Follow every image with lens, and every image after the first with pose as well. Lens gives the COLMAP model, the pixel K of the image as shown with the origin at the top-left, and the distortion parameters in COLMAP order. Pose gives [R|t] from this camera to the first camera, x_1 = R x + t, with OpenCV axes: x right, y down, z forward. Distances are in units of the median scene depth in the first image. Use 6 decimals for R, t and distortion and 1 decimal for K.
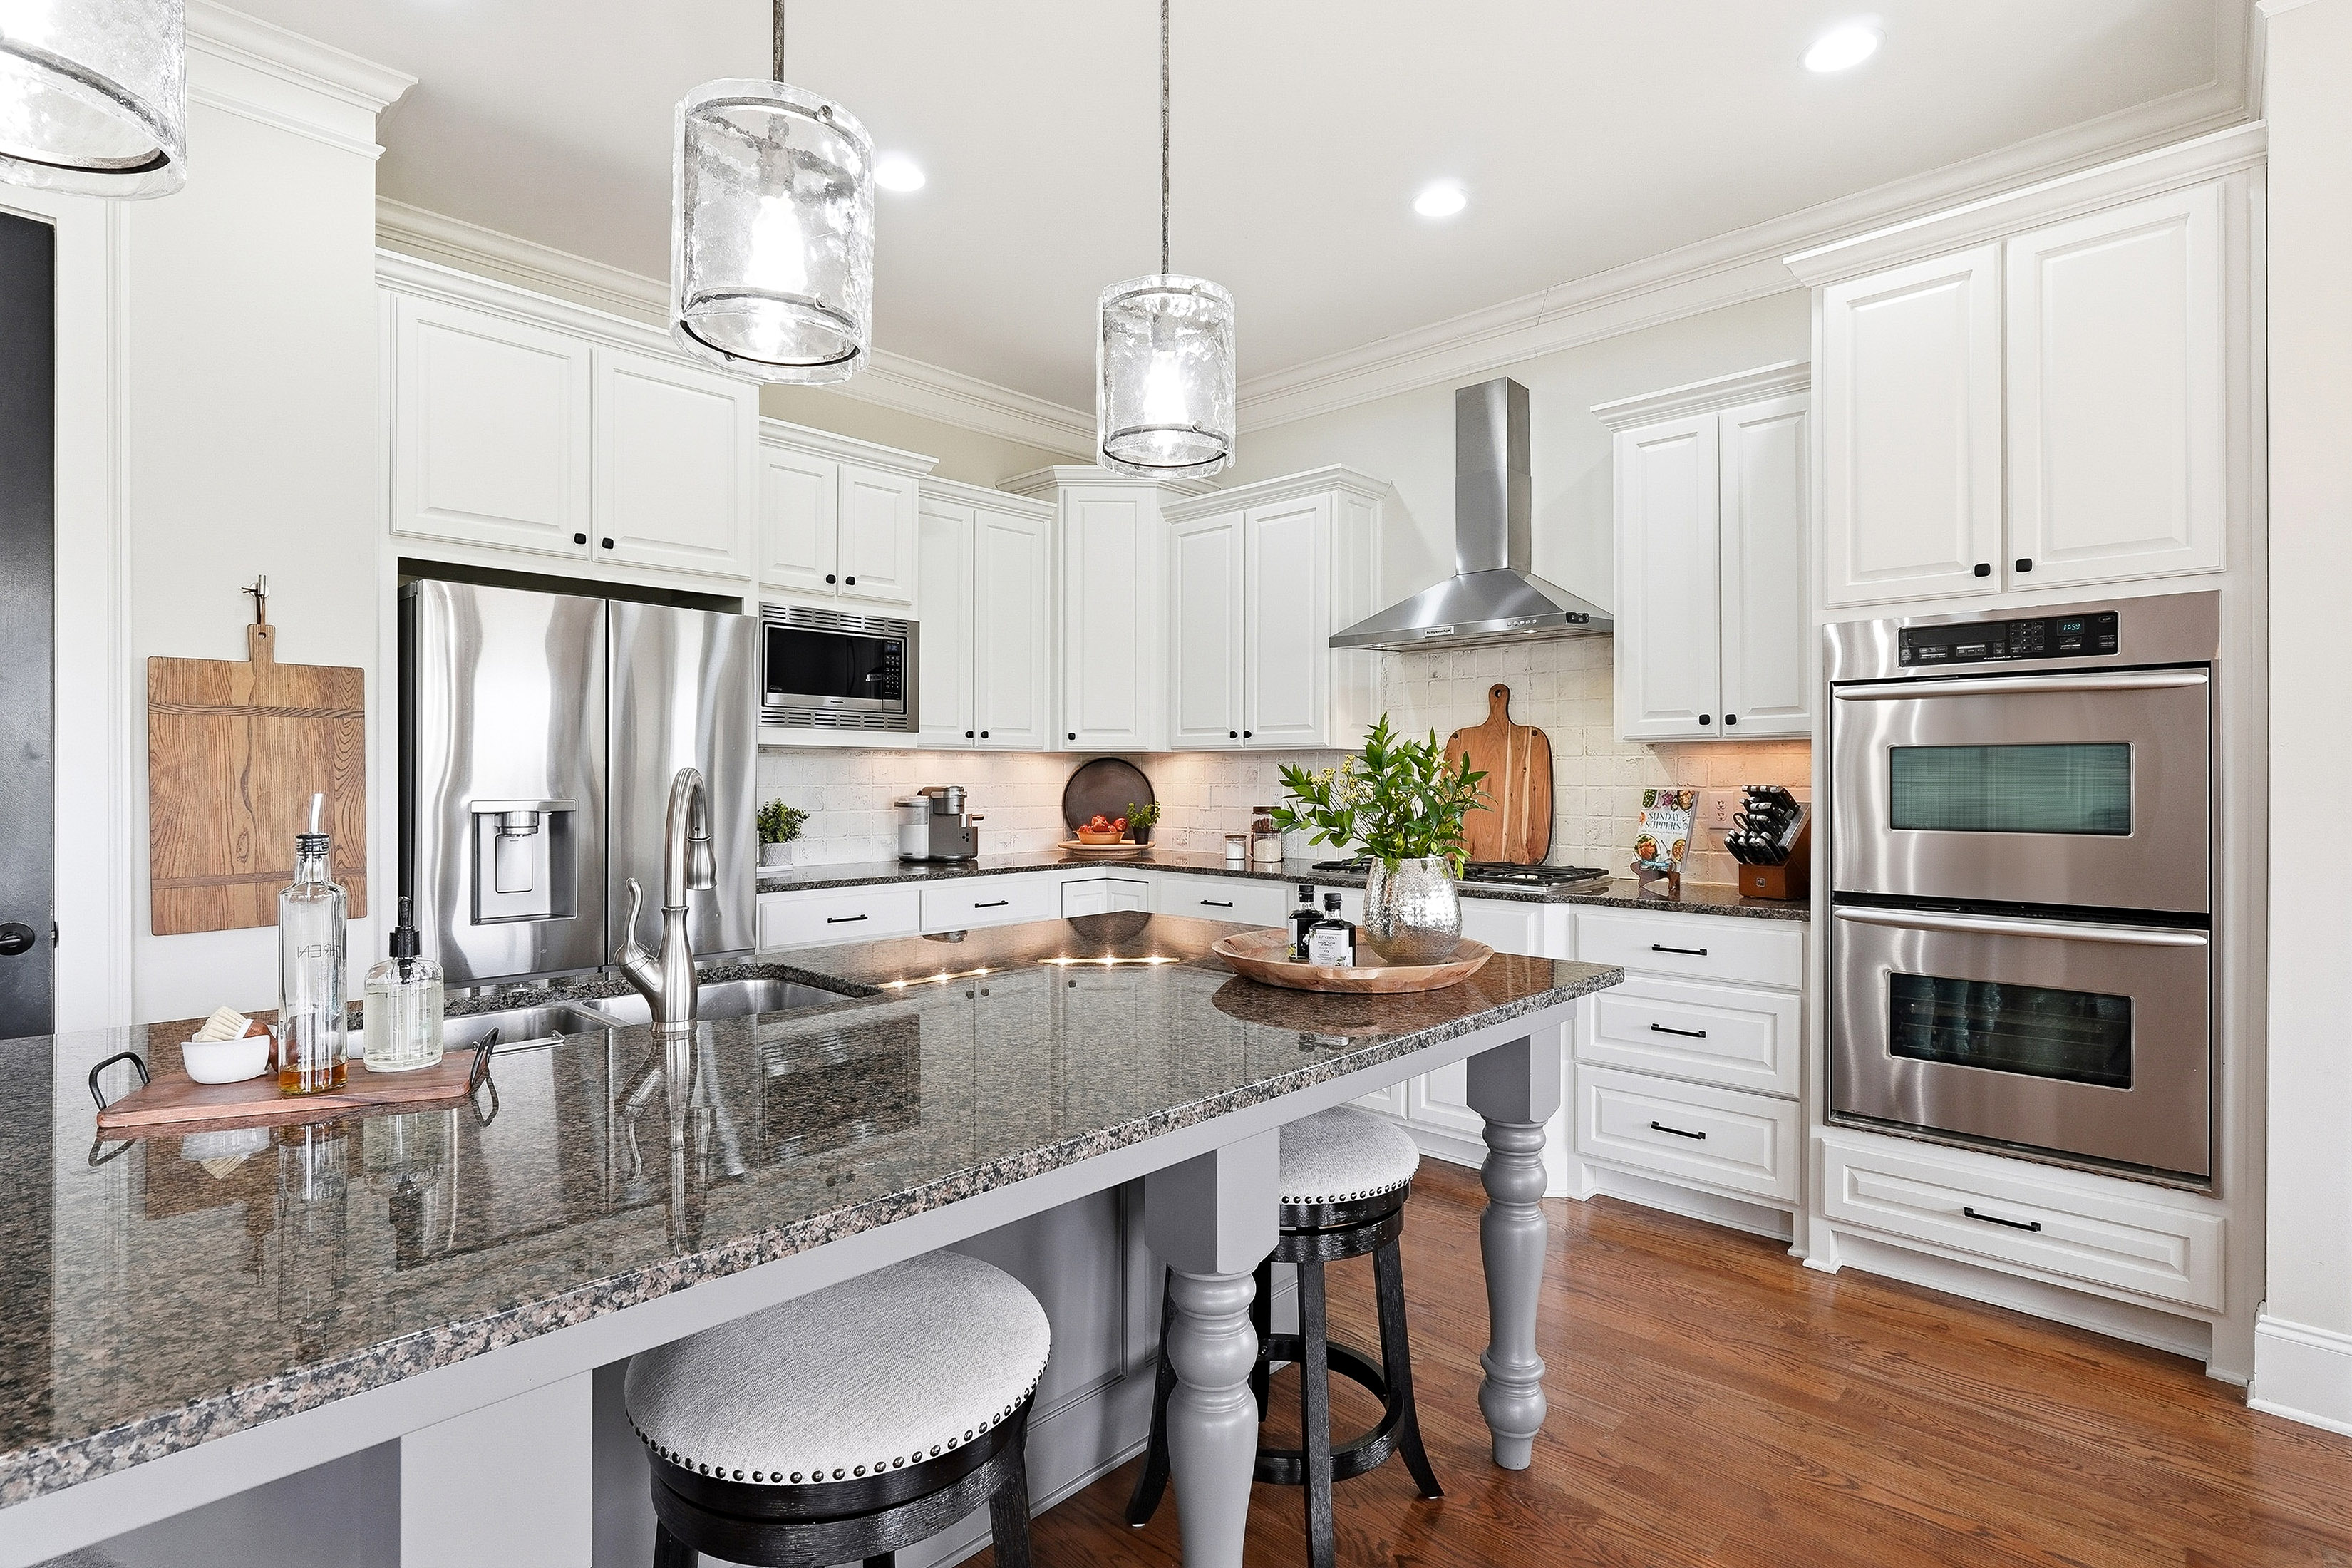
lens RADIAL K [[1136.3, 0, 1176.0], [0, 1136.3, 784.0], [0, 0, 1]] dist [-0.002549, -0.000304]
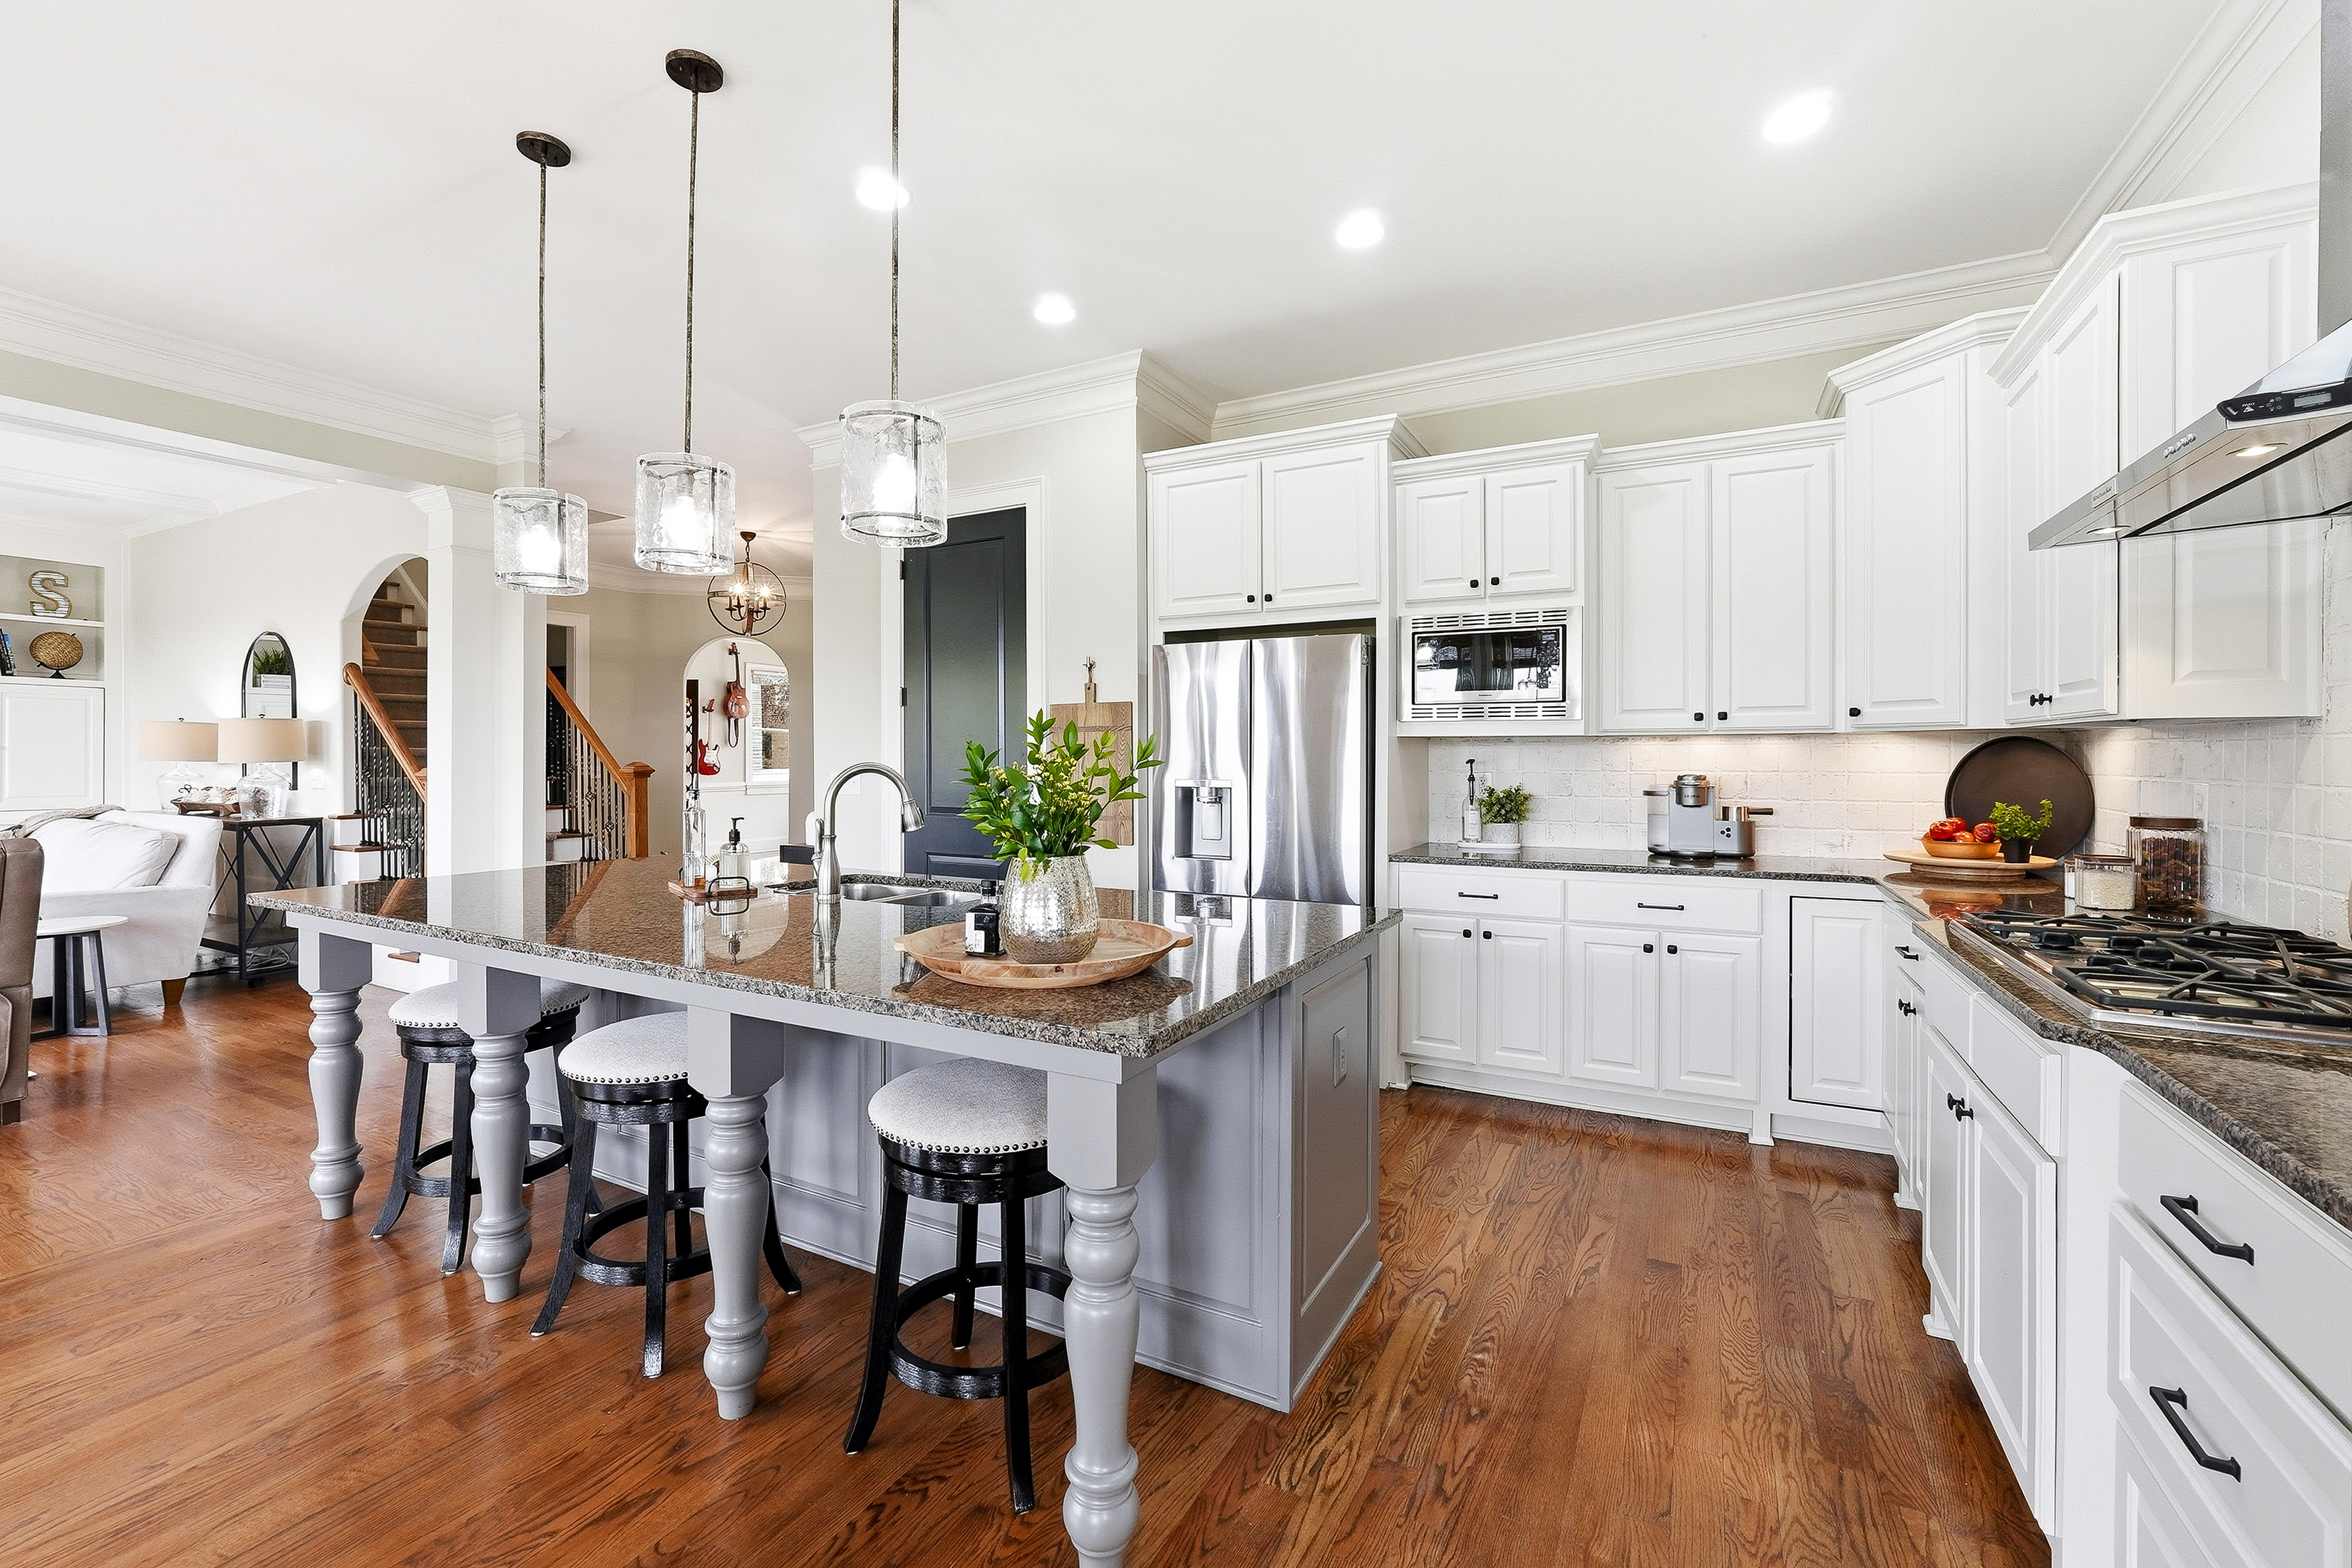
lens RADIAL K [[1006.4, 0, 1154.6], [0, 1006.4, 760.8], [0, 0, 1]] dist [-0.006074, 0.000248]
pose [[0.258326, 0.002295, -0.966055, 0.651444], [-0.005315, 0.999985, 0.000955, -0.010606], [0.966043, 0.004888, 0.258335, 0.533630]]
